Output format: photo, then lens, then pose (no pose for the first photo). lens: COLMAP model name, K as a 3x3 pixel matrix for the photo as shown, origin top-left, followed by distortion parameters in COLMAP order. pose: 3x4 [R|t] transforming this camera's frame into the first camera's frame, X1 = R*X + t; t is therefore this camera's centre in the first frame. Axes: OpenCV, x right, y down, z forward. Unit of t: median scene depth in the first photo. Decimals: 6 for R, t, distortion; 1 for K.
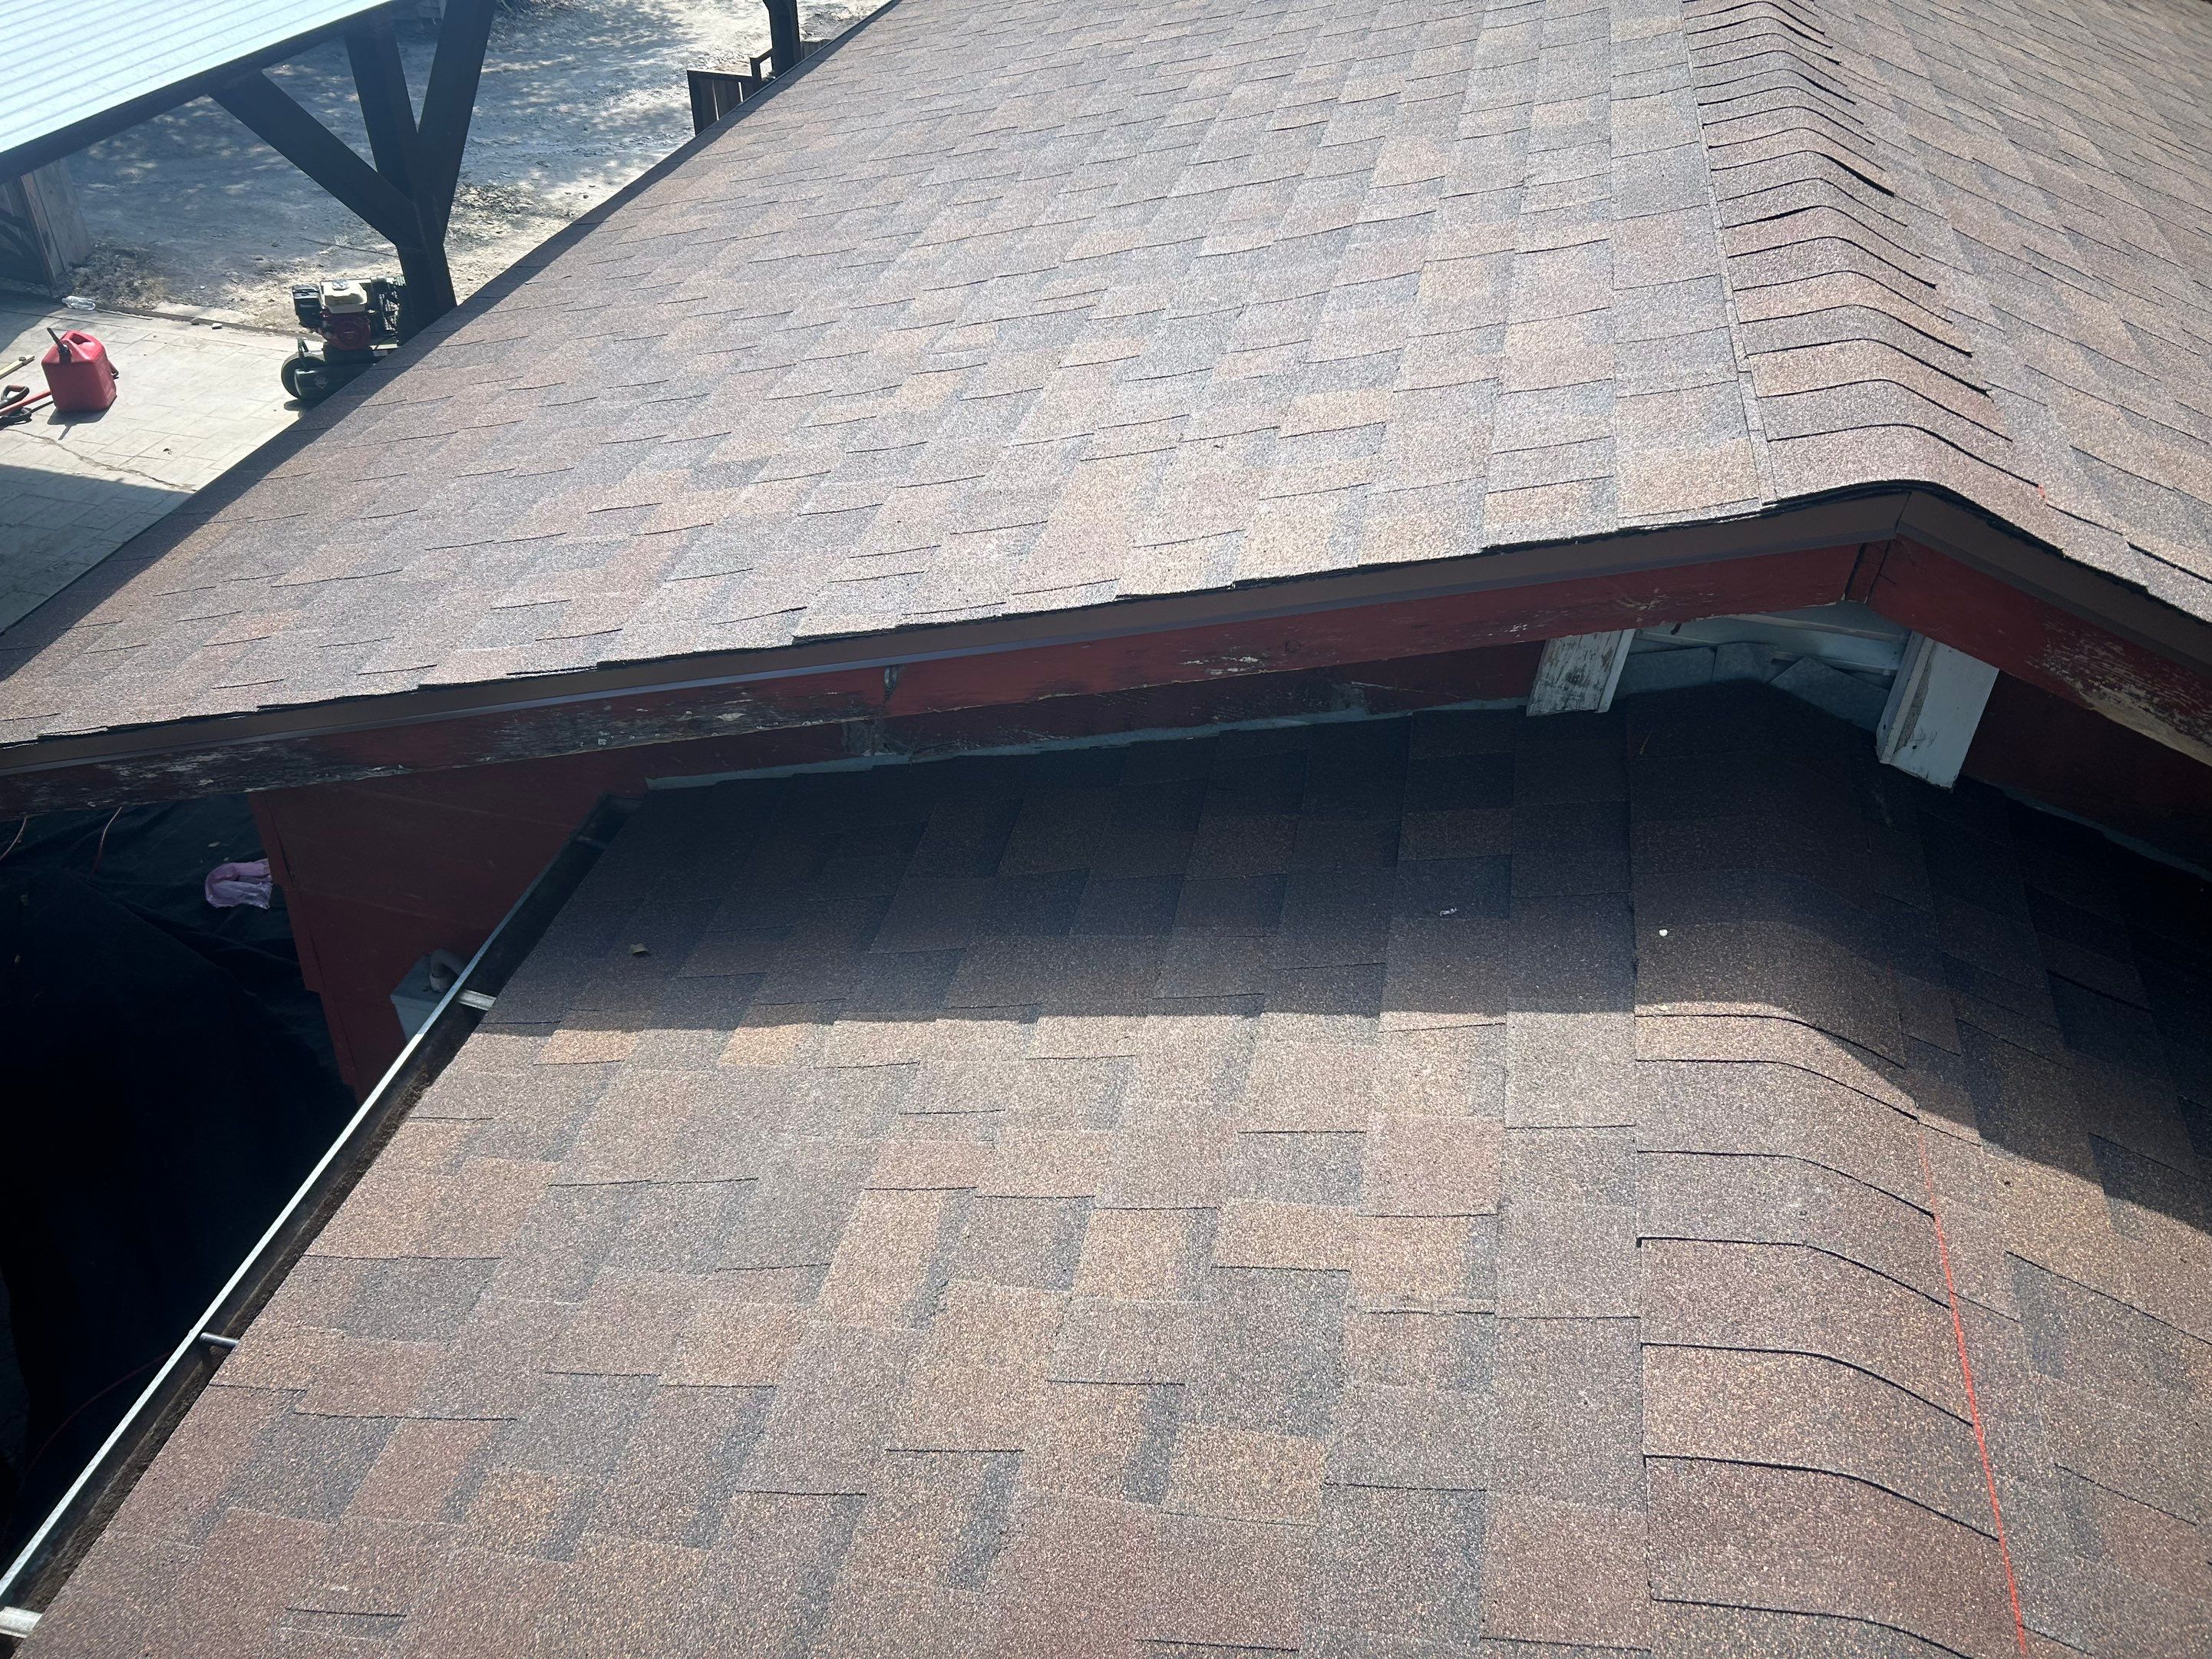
lens RADIAL K [[1625.2, 0, 1103.8], [0, 1625.2, 825.8], [0, 0, 1]] dist [0.024891, -0.040628]
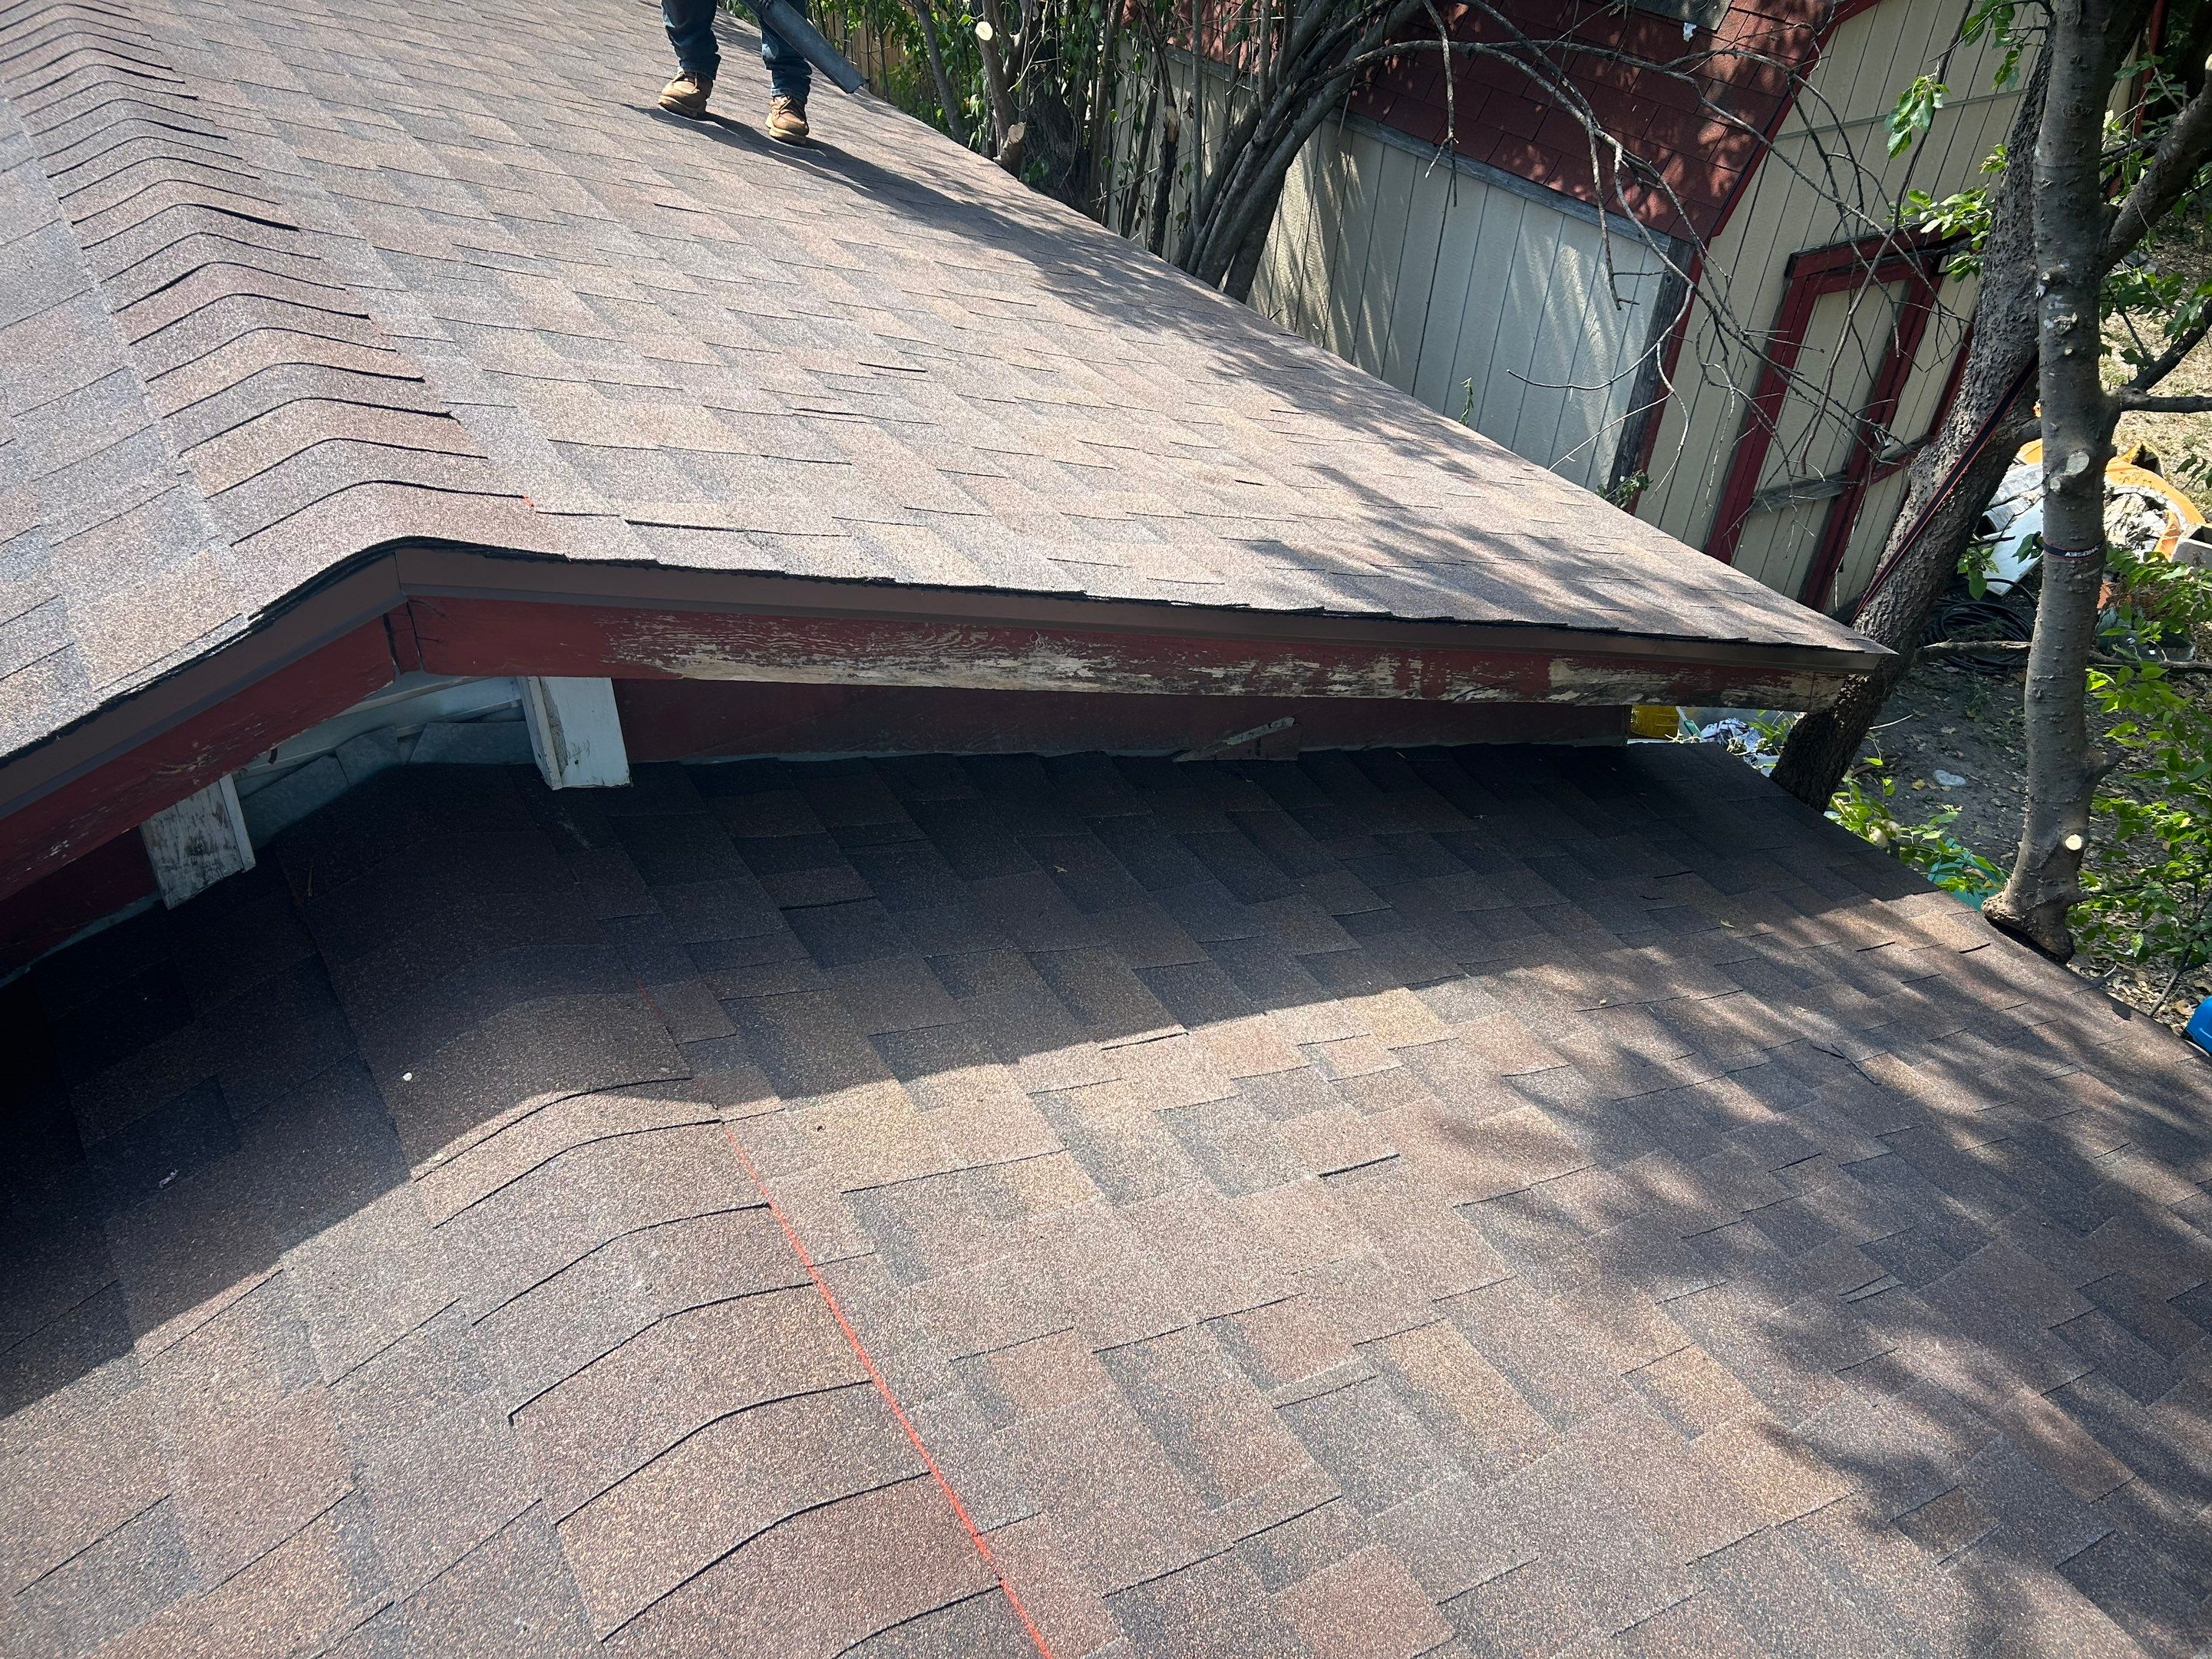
lens RADIAL K [[1625.2, 0, 1109.8], [0, 1625.2, 833.7], [0, 0, 1]] dist [0.024891, -0.040628]
pose [[0.695551, -0.439738, 0.568189, 0.144390], [0.434981, 0.887154, 0.154111, -0.021702], [-0.571840, 0.139959, 0.808338, 0.025206]]
